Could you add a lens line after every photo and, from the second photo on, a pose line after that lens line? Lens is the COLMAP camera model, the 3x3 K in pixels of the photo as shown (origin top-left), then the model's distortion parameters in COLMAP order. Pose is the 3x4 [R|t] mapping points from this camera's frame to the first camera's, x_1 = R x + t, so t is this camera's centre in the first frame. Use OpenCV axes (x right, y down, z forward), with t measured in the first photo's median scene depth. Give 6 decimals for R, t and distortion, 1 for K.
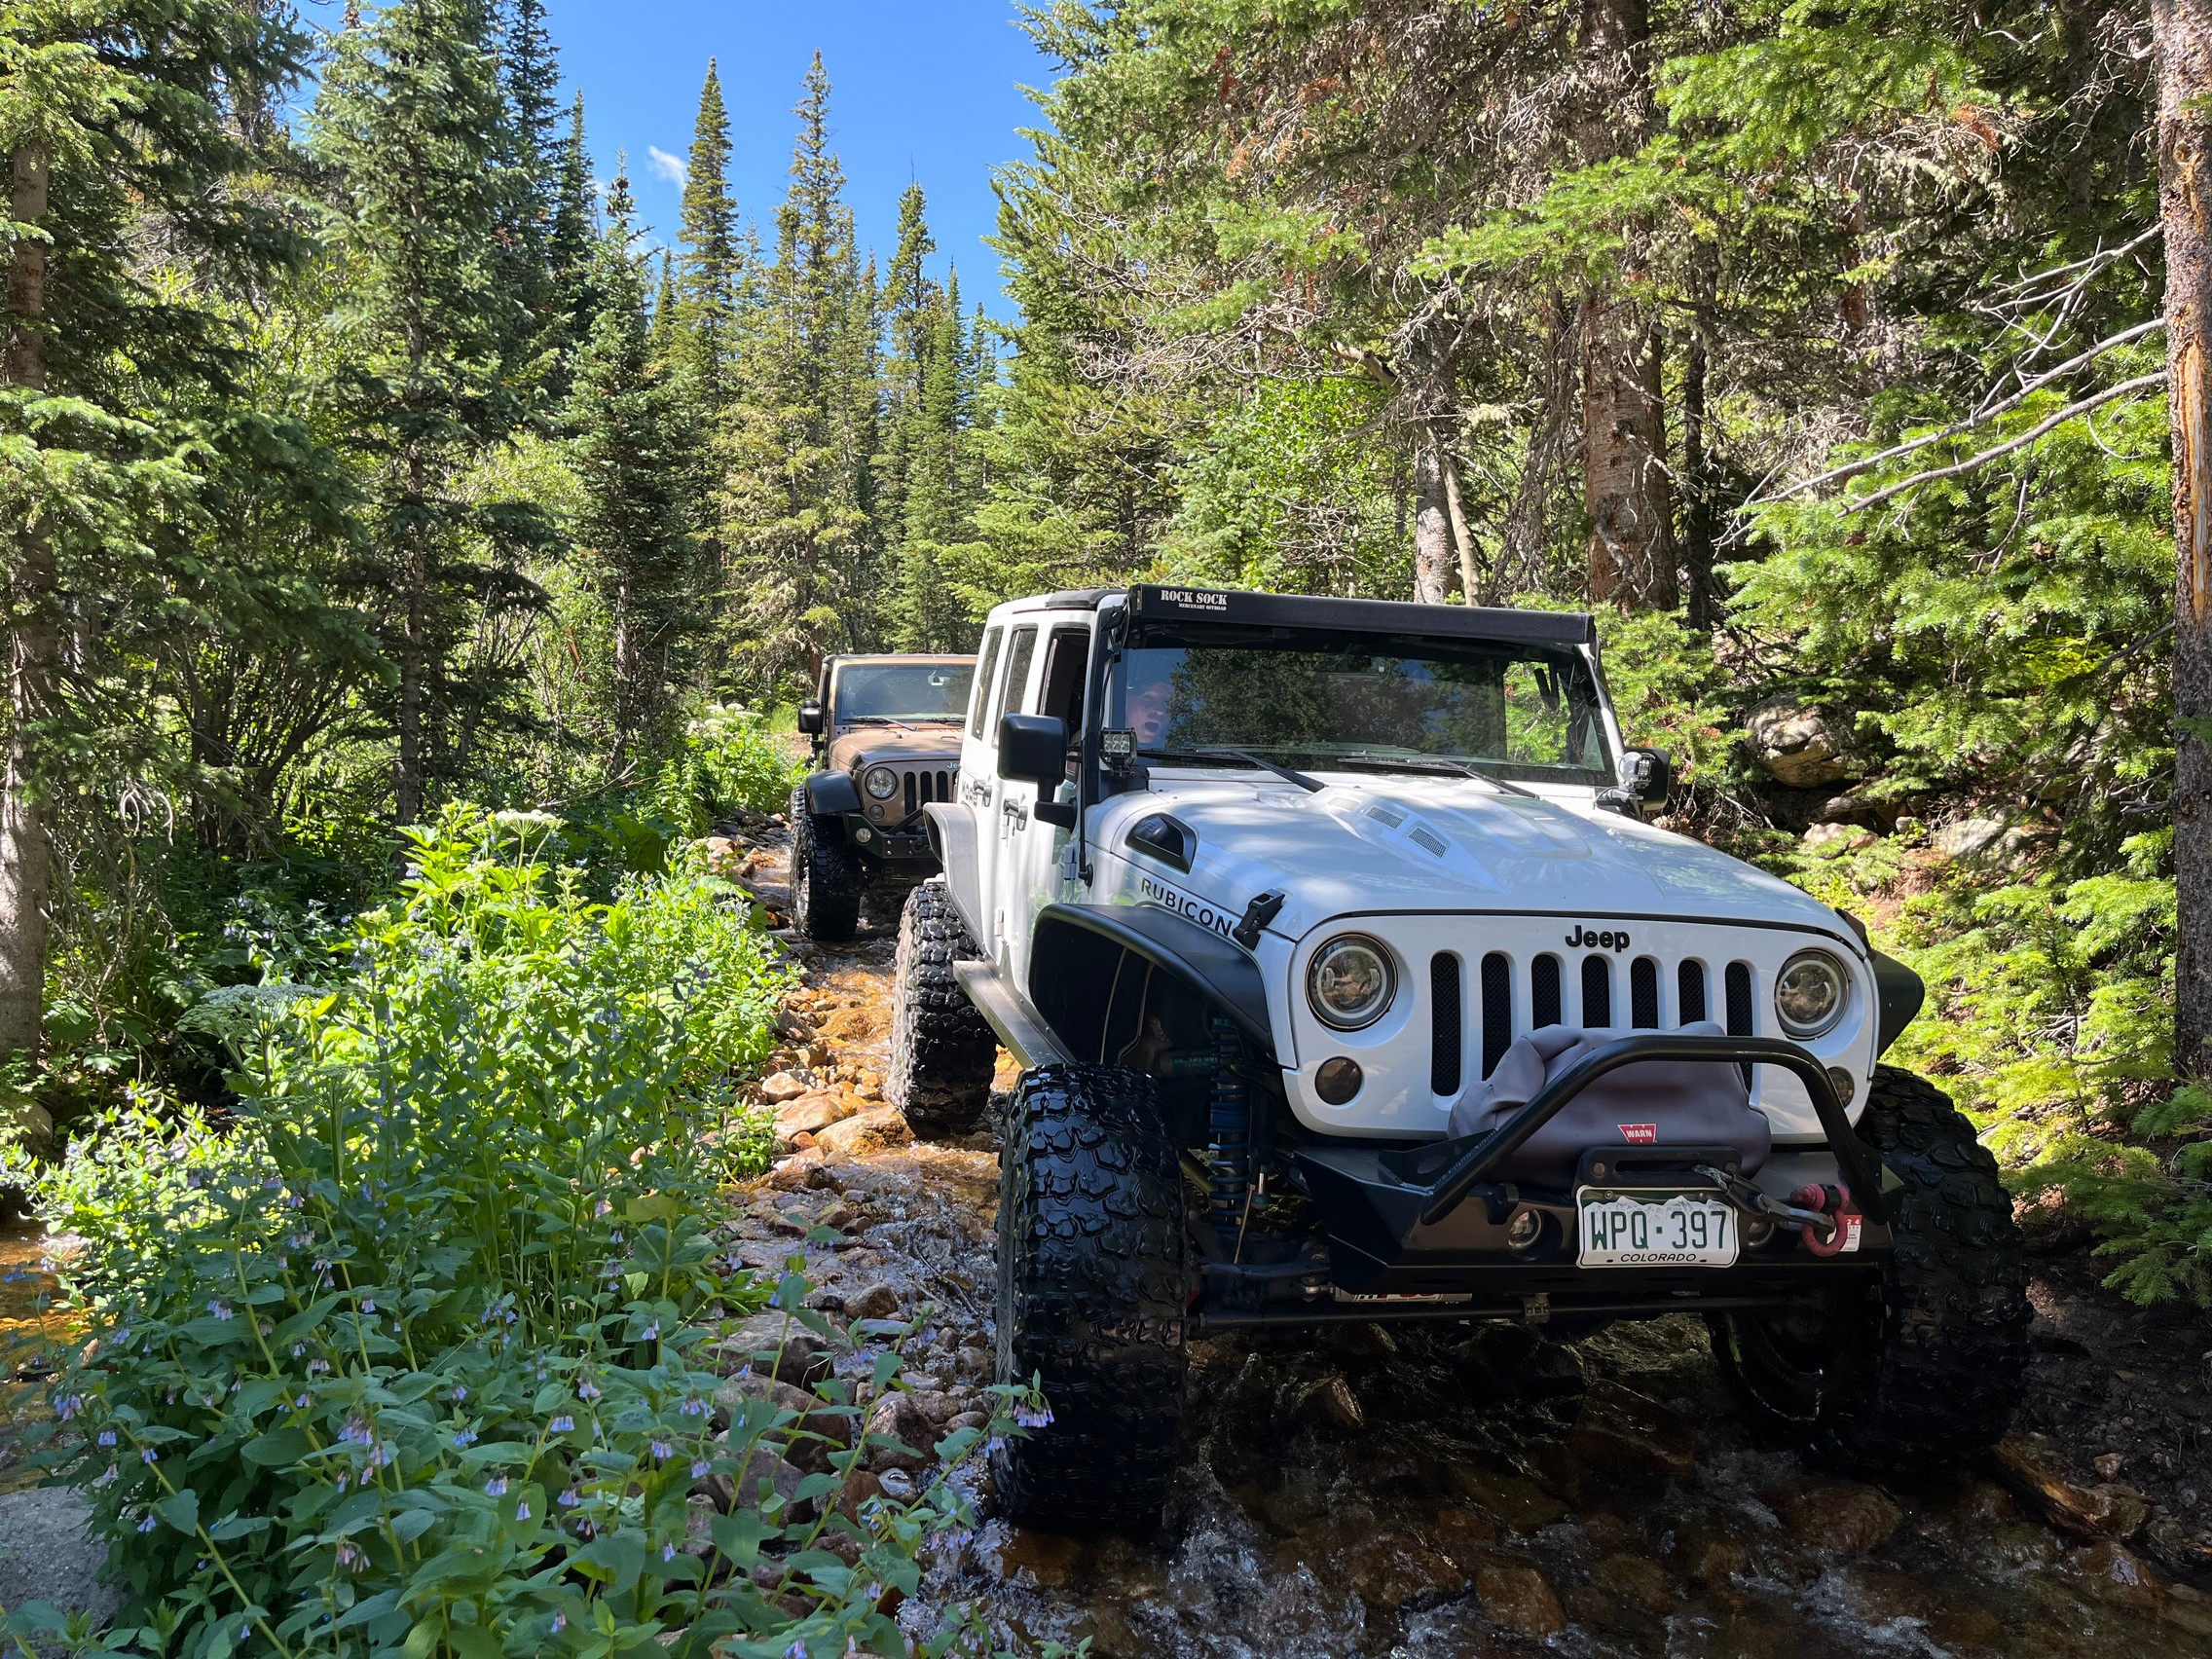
lens RADIAL K [[1666.1, 0, 1121.3], [0, 1666.1, 831.7], [0, 0, 1]] dist [0.074494, -0.114213]
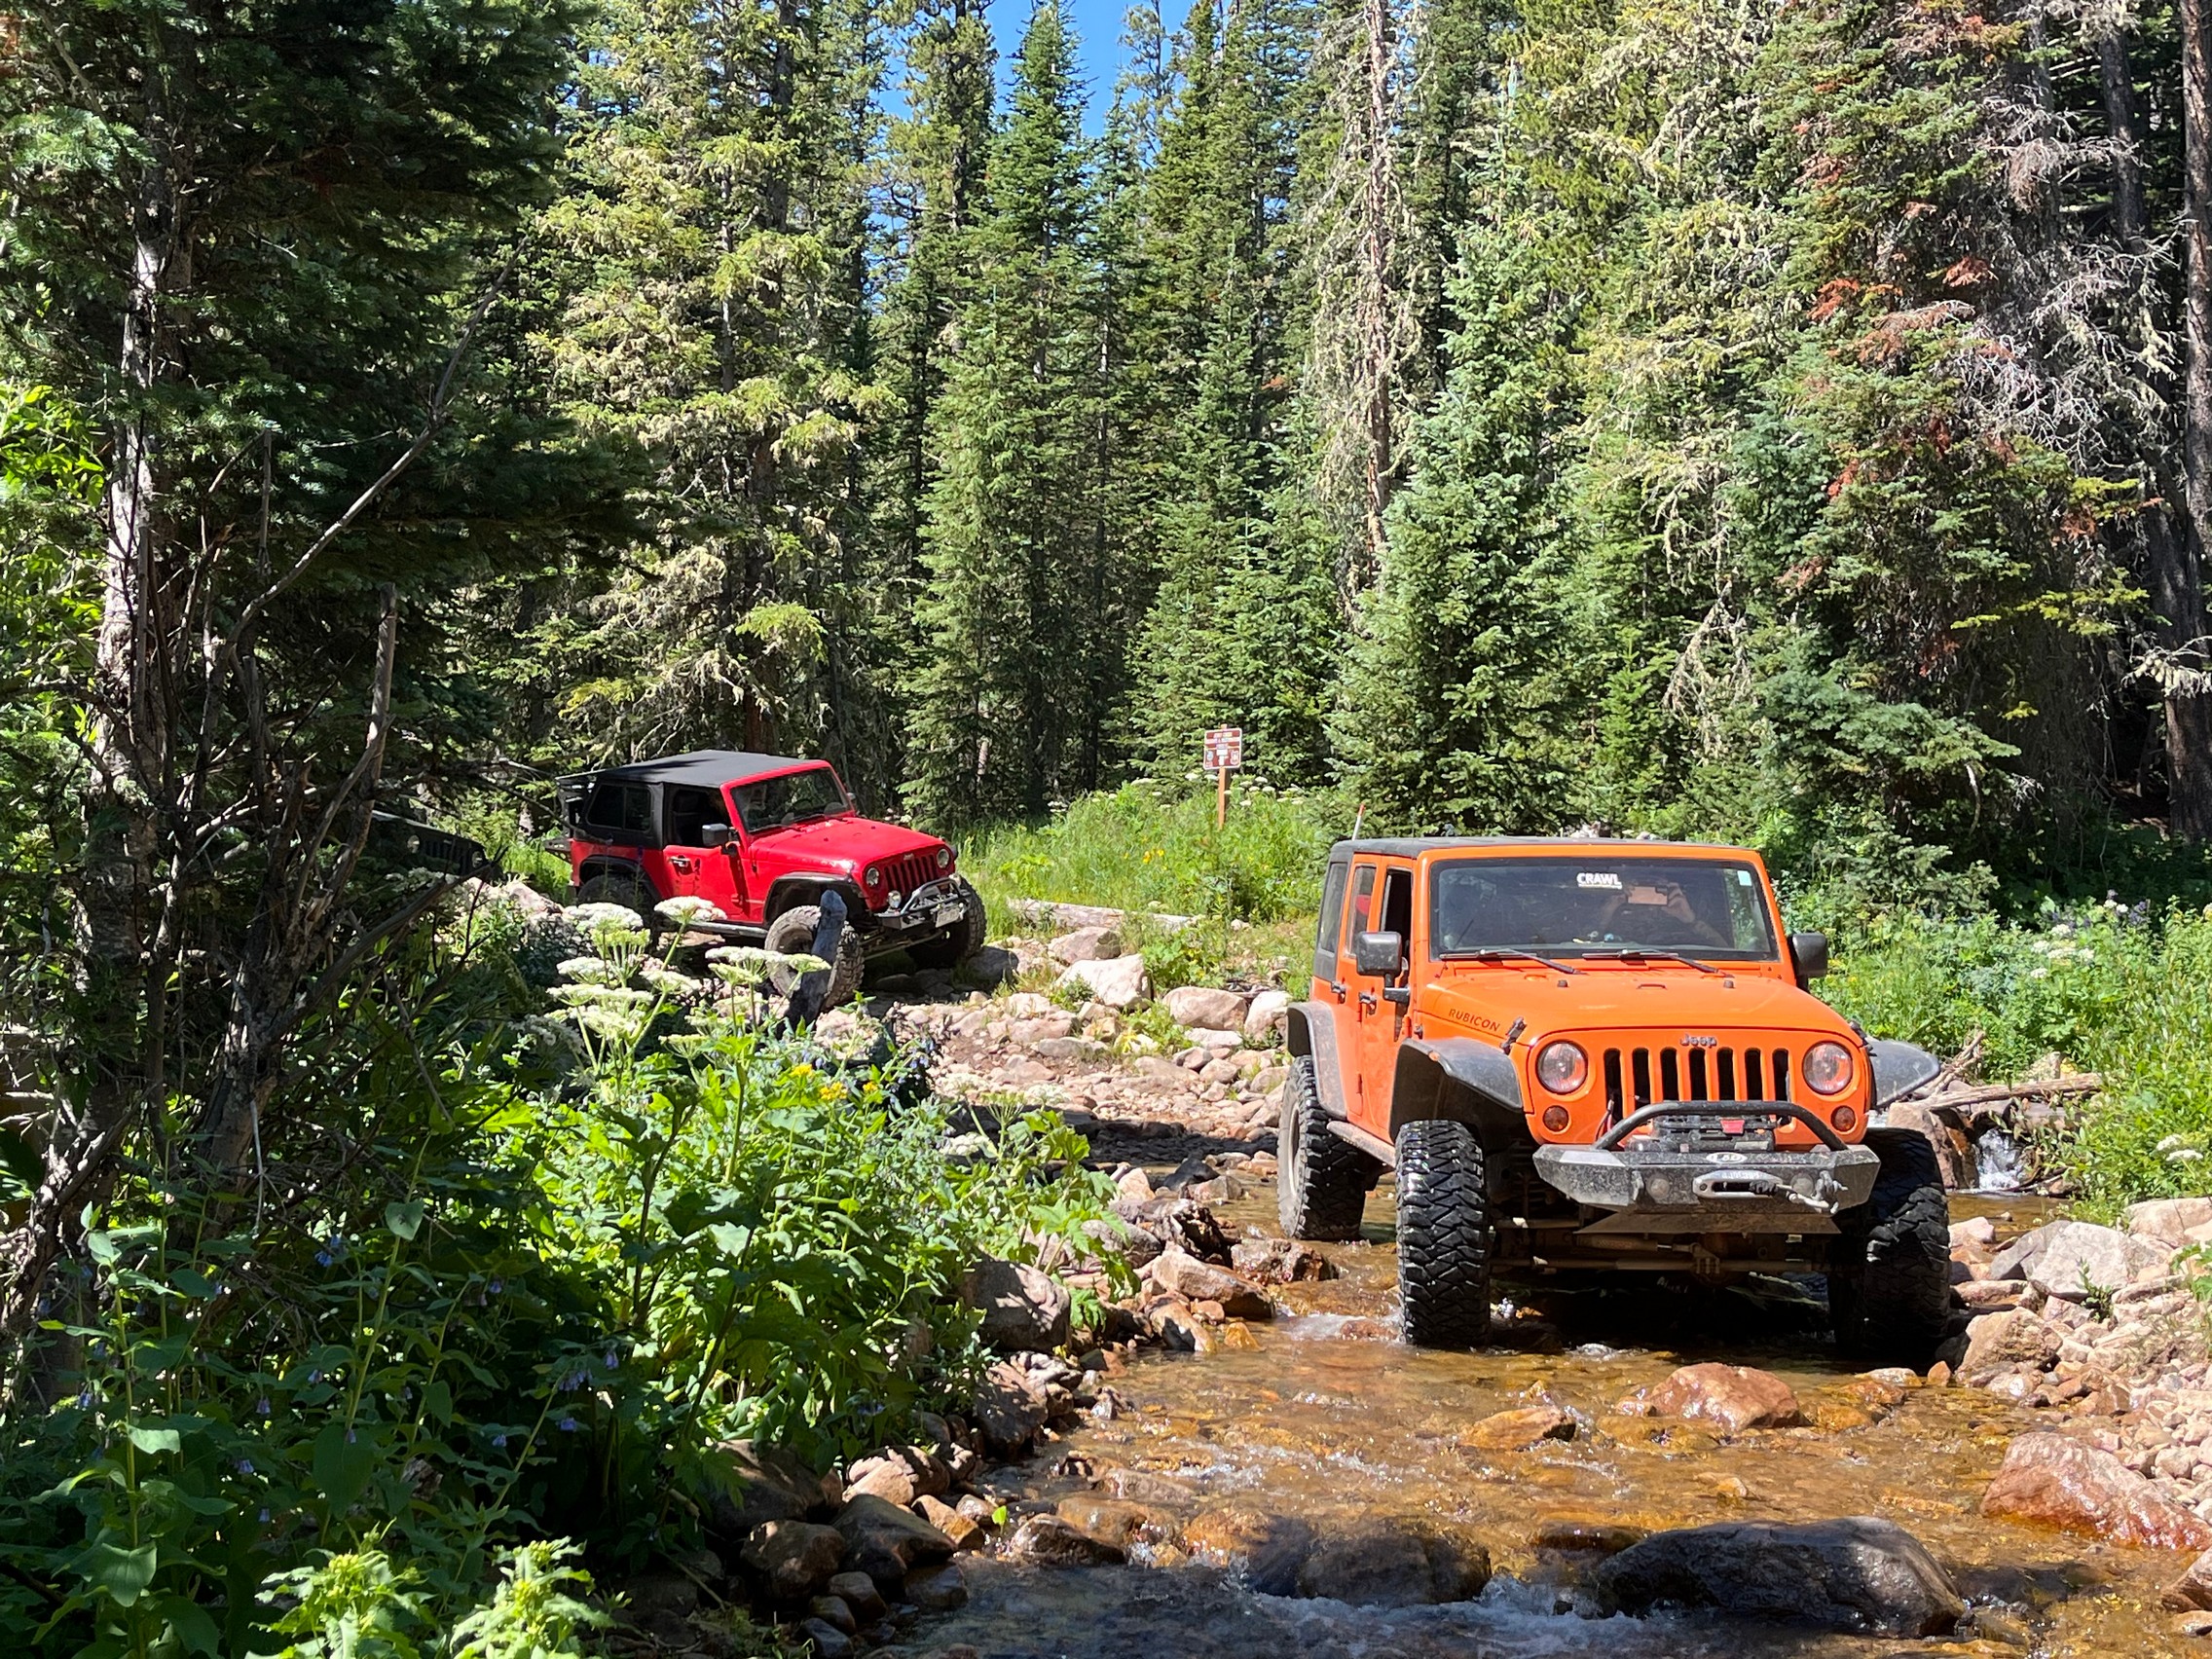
lens RADIAL K [[2780.0, 0, 1120.8], [0, 2780.0, 843.3], [0, 0, 1]] dist [0.168225, -0.621328]
pose [[0.999407, 0.029908, -0.017062, -0.193157], [-0.030988, 0.997272, -0.066995, -0.070176], [0.015012, 0.067484, 0.997607, 0.723900]]
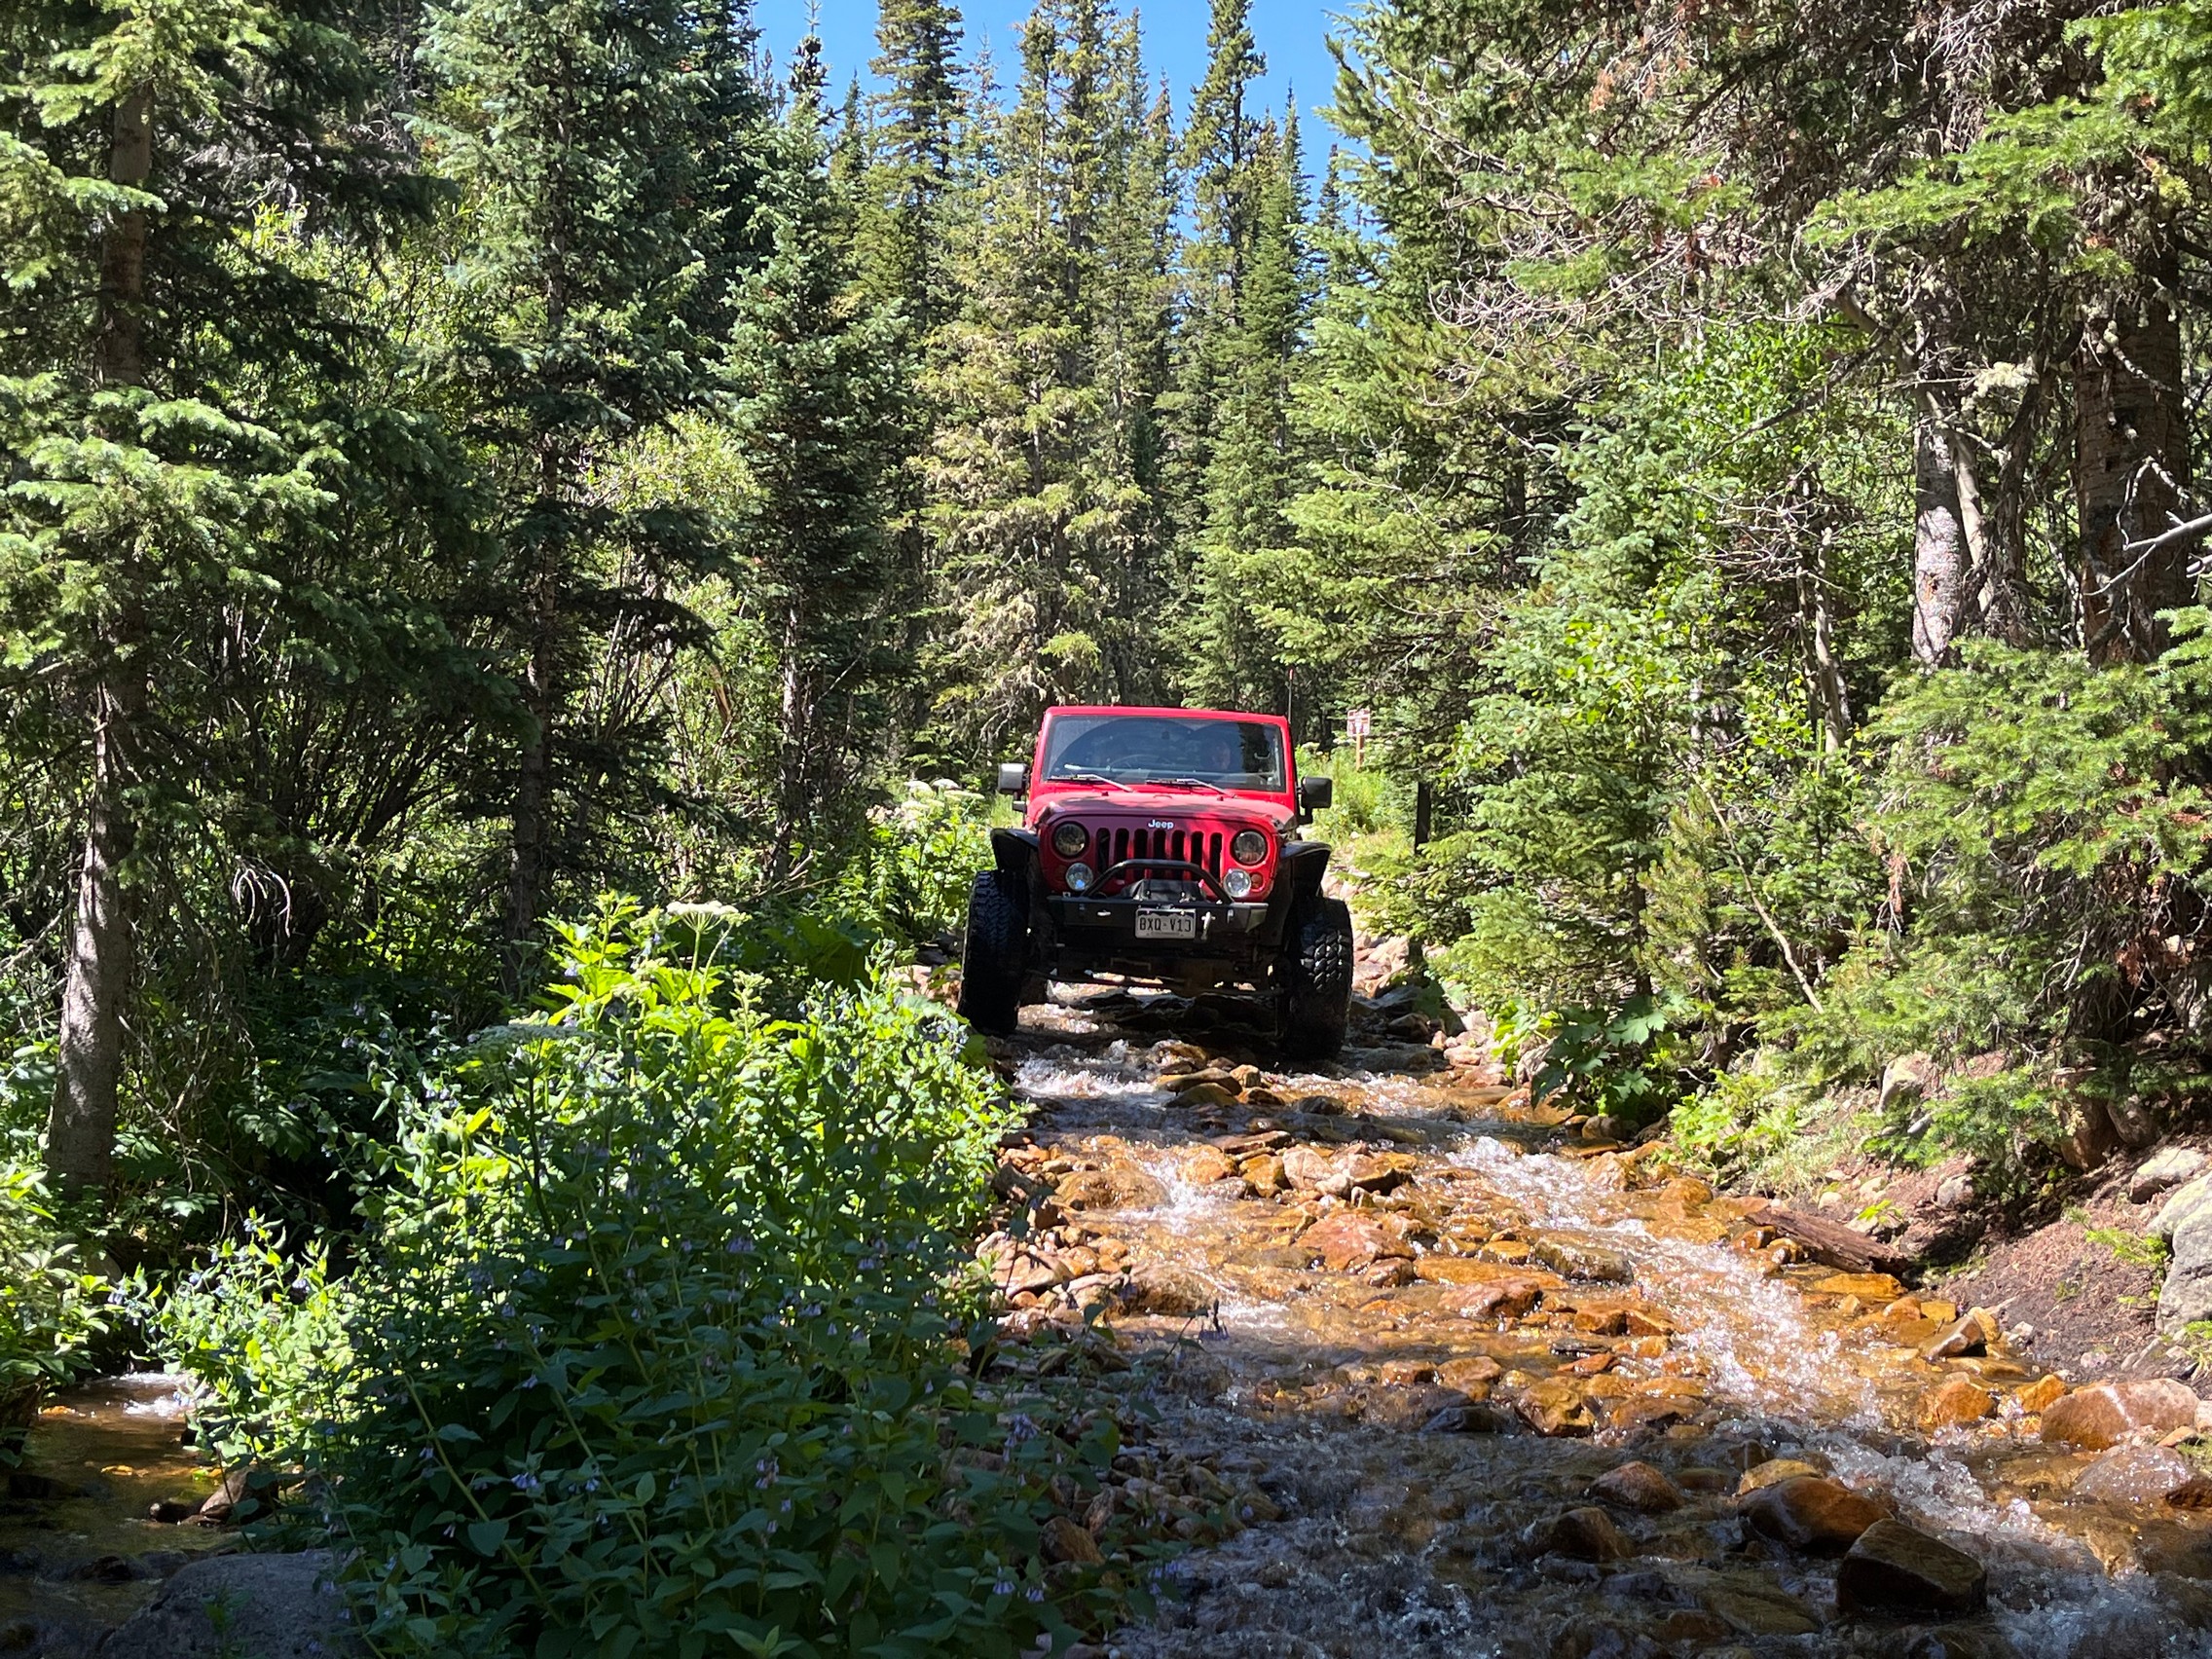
lens RADIAL K [[2780.0, 0, 1120.8], [0, 2780.0, 843.3], [0, 0, 1]] dist [0.168225, -0.621328]
pose [[0.987315, 0.014131, -0.158142, 0.024376], [-0.023061, 0.998232, -0.054782, 0.011962], [0.157088, 0.057734, 0.985896, -0.125865]]
